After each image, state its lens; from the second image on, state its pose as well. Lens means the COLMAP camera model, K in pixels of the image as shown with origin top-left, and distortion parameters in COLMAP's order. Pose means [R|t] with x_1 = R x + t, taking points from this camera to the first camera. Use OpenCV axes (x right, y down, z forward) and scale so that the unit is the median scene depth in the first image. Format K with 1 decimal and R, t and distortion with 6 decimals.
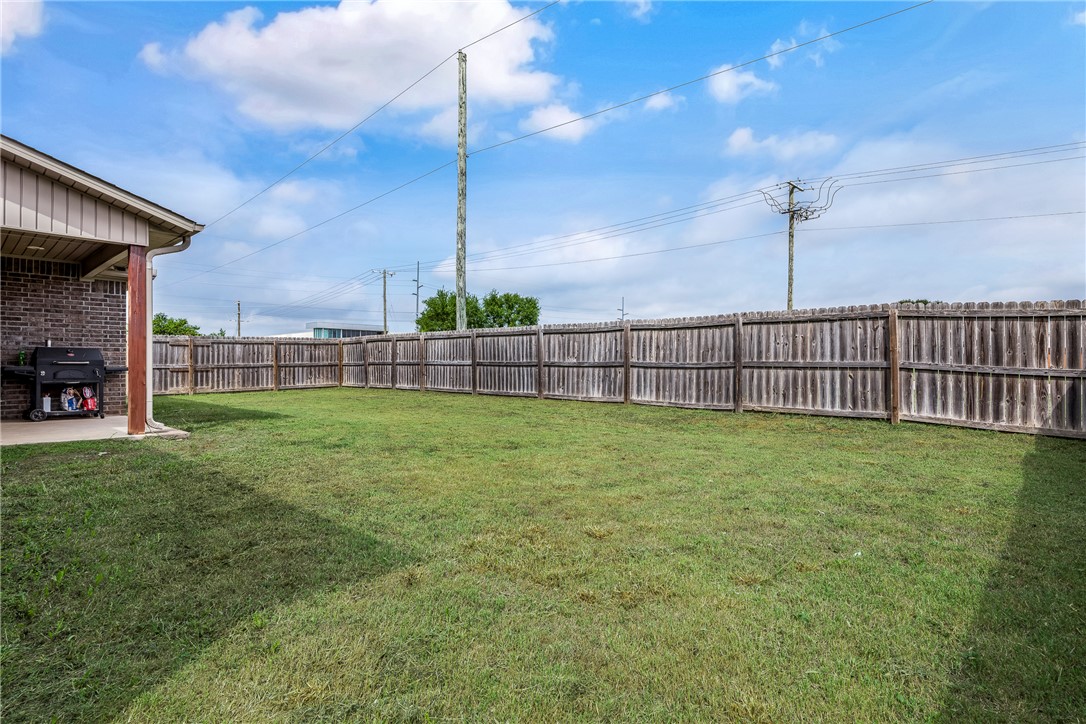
lens RADIAL K [[560.4, 0, 542.7], [0, 560.4, 359.0], [0, 0, 1]] dist [-0.019127, 0.001421]
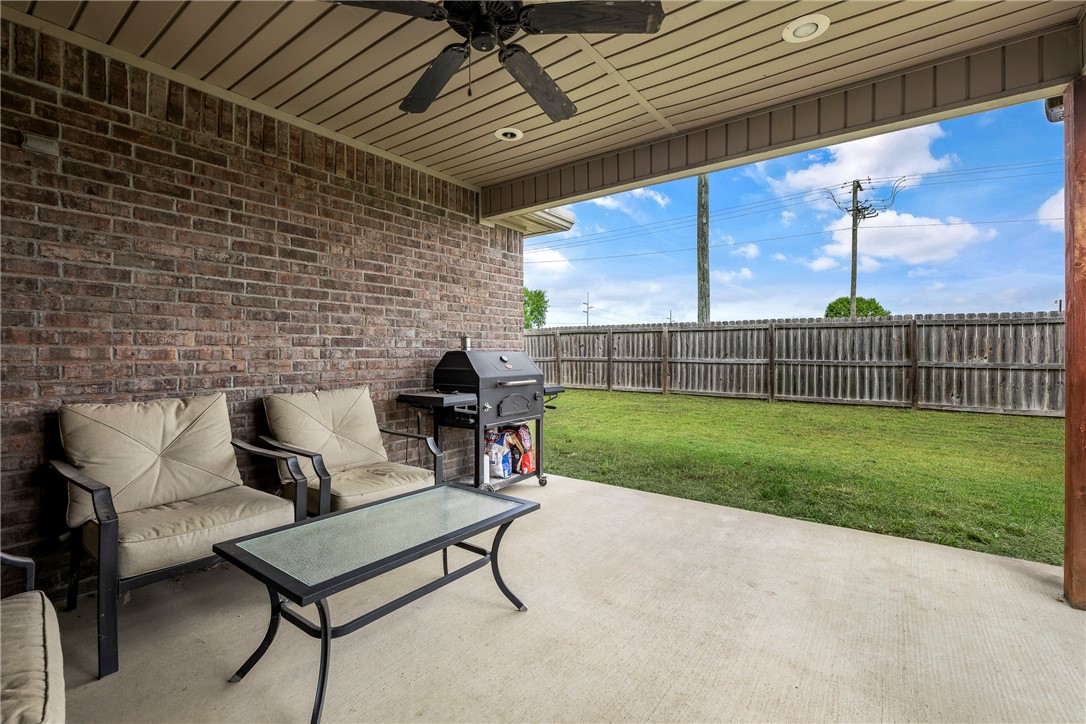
lens RADIAL K [[487.9, 0, 551.8], [0, 487.9, 353.1], [0, 0, 1]] dist [0.008816, -0.001699]
pose [[0.994814, -0.001463, 0.101698, -0.594041], [0.000222, 0.999925, 0.012215, -0.017285], [-0.101708, -0.012129, 0.994740, 0.382400]]
